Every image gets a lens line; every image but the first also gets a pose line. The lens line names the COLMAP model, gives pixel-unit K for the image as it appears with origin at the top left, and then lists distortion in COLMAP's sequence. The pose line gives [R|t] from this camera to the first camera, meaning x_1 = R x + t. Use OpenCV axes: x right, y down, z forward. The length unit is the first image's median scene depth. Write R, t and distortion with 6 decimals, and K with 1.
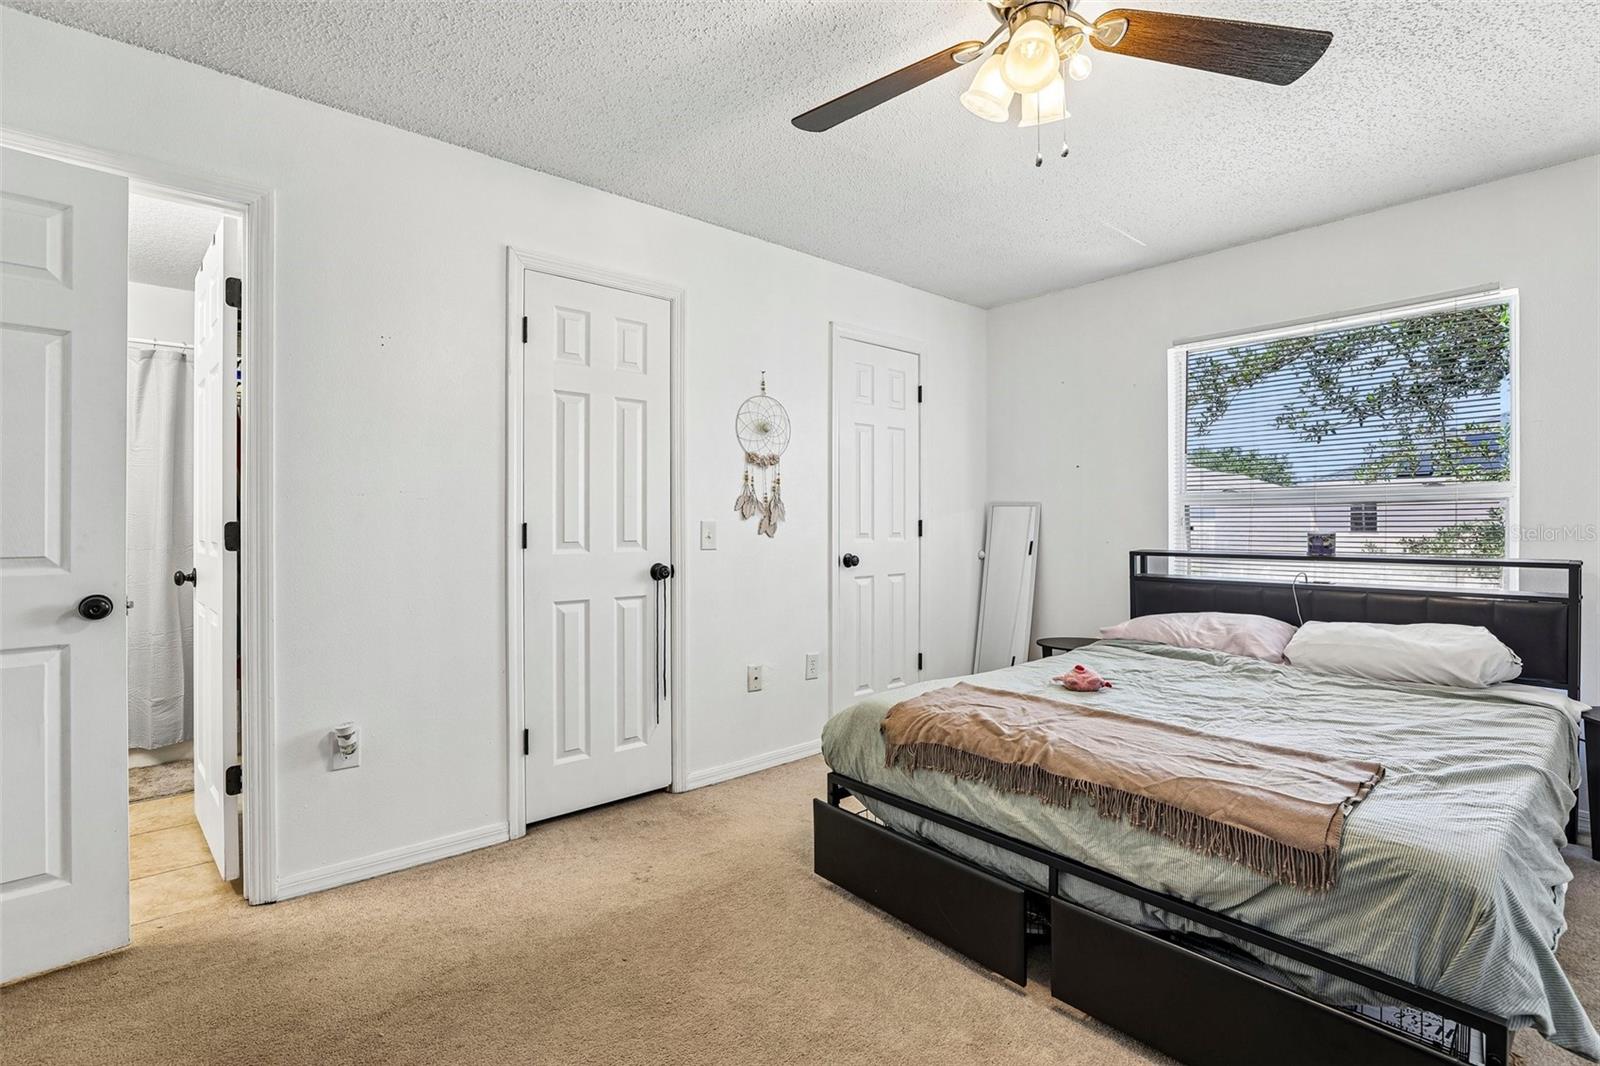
lens RADIAL K [[722.6, 0, 800.1], [0, 722.6, 520.3], [0, 0, 1]] dist [-0.049511, 0.005578]
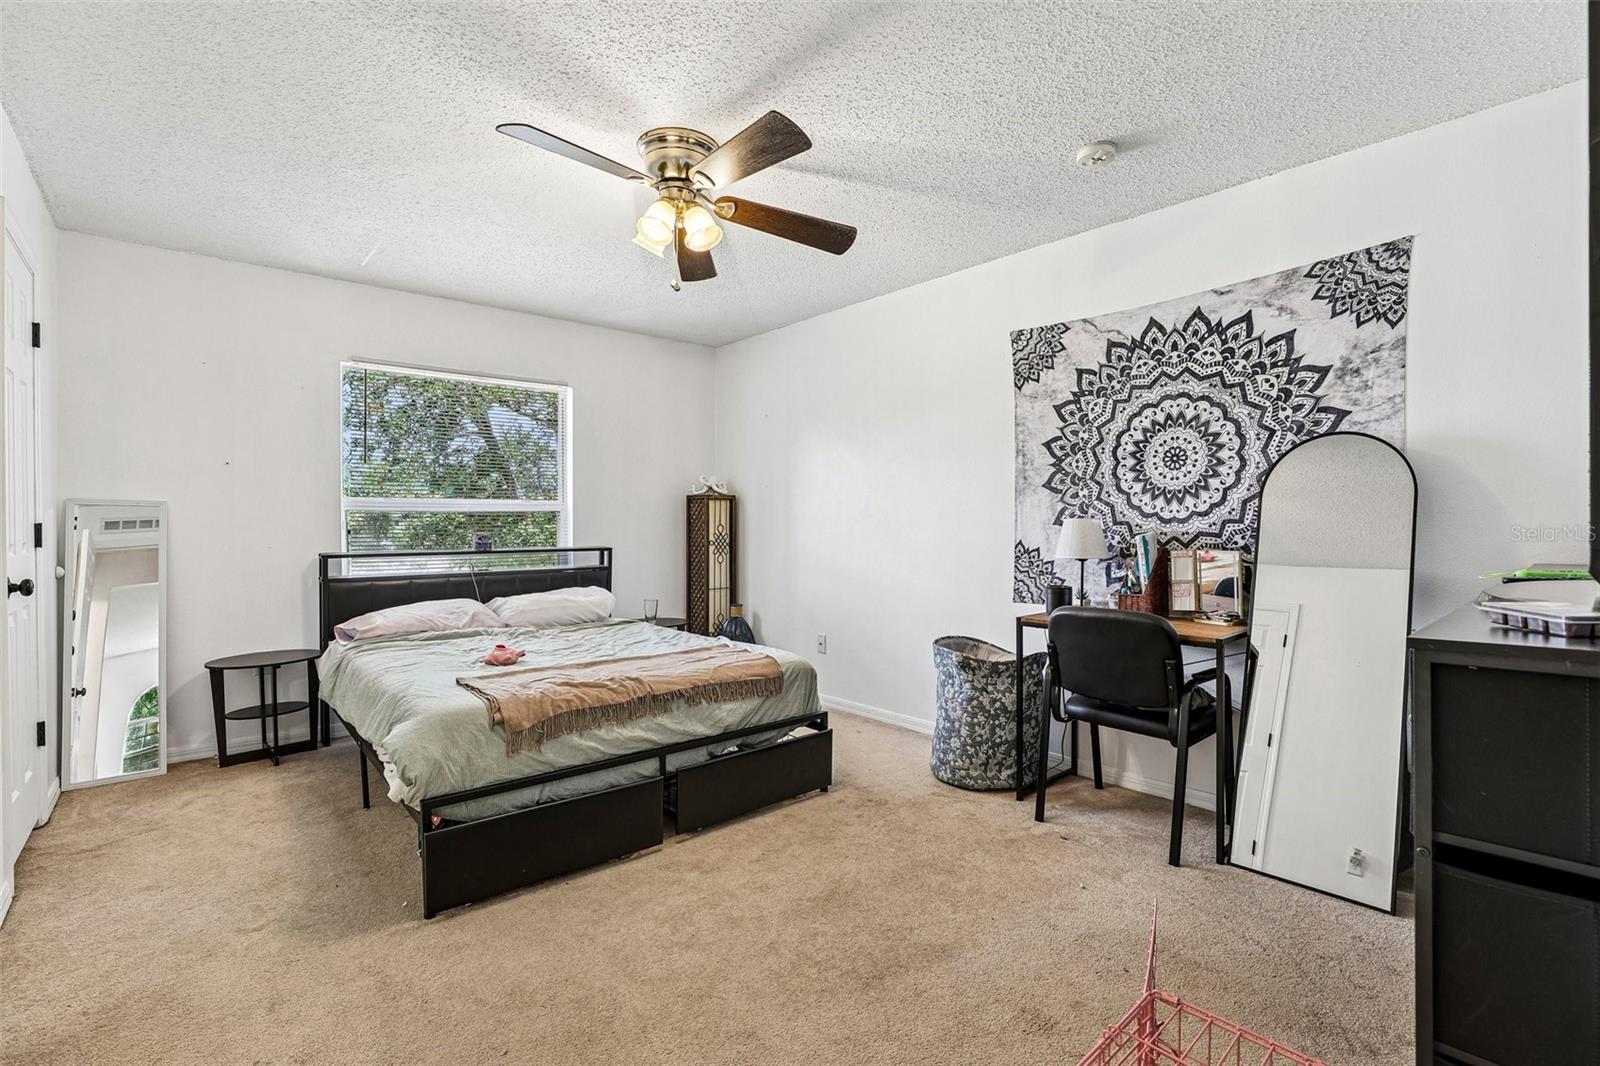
lens RADIAL K [[722.6, 0, 795.2], [0, 722.6, 529.5], [0, 0, 1]] dist [-0.049511, 0.005578]
pose [[0.001818, -0.005997, 0.999980, -1.039799], [-0.000018, 0.999982, 0.005997, 0.004039], [-0.999998, -0.000029, 0.001818, 0.650202]]
